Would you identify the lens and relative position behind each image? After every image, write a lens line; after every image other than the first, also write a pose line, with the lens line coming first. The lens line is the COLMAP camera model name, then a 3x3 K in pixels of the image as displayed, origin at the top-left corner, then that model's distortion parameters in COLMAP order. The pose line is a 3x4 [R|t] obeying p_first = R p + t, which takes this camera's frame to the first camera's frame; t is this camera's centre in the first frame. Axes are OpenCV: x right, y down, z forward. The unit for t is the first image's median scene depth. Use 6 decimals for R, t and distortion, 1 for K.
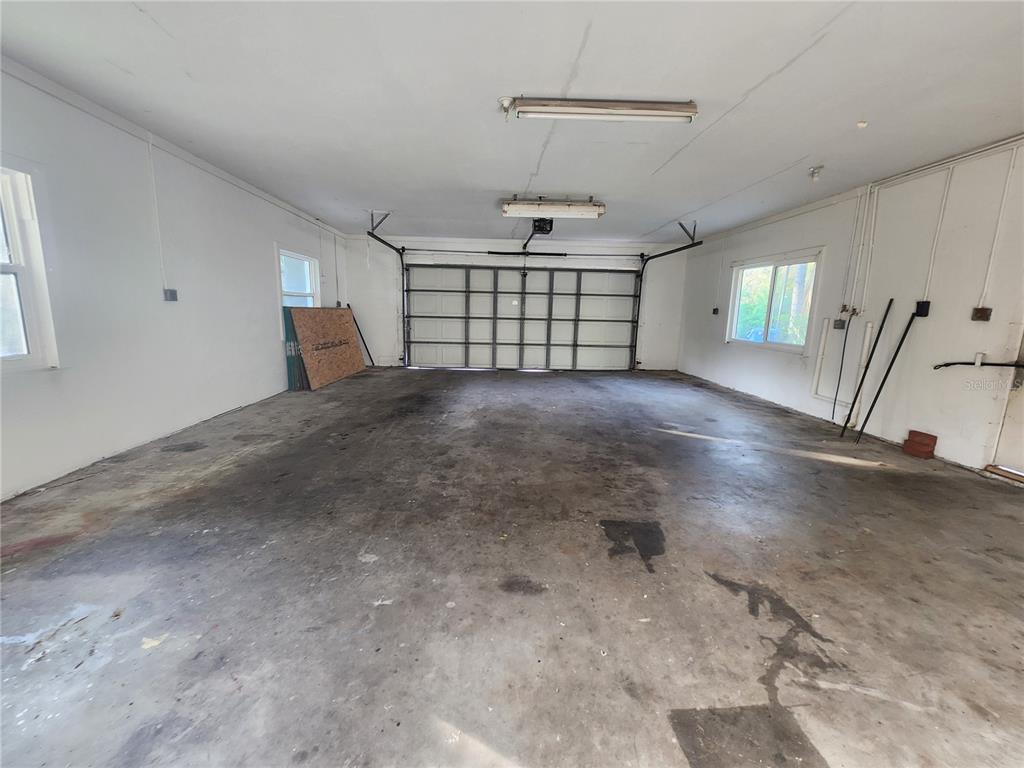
lens RADIAL K [[418.3, 0, 509.7], [0, 418.3, 382.1], [0, 0, 1]] dist [-0.002542, -0.000129]
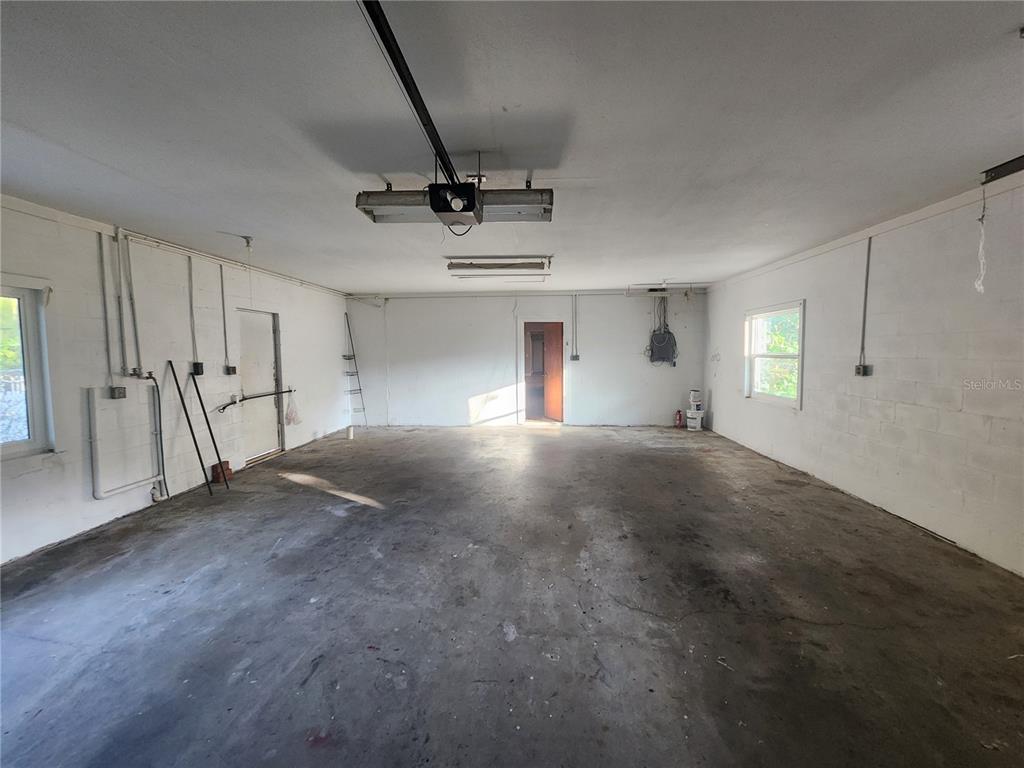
lens RADIAL K [[418.3, 0, 512.6], [0, 418.3, 380.3], [0, 0, 1]] dist [-0.002542, -0.000129]
pose [[-0.993326, -0.024940, 0.112614, -0.043345], [0.003508, 0.969360, 0.245621, -0.438830], [-0.115290, 0.244376, -0.962802, 2.077720]]
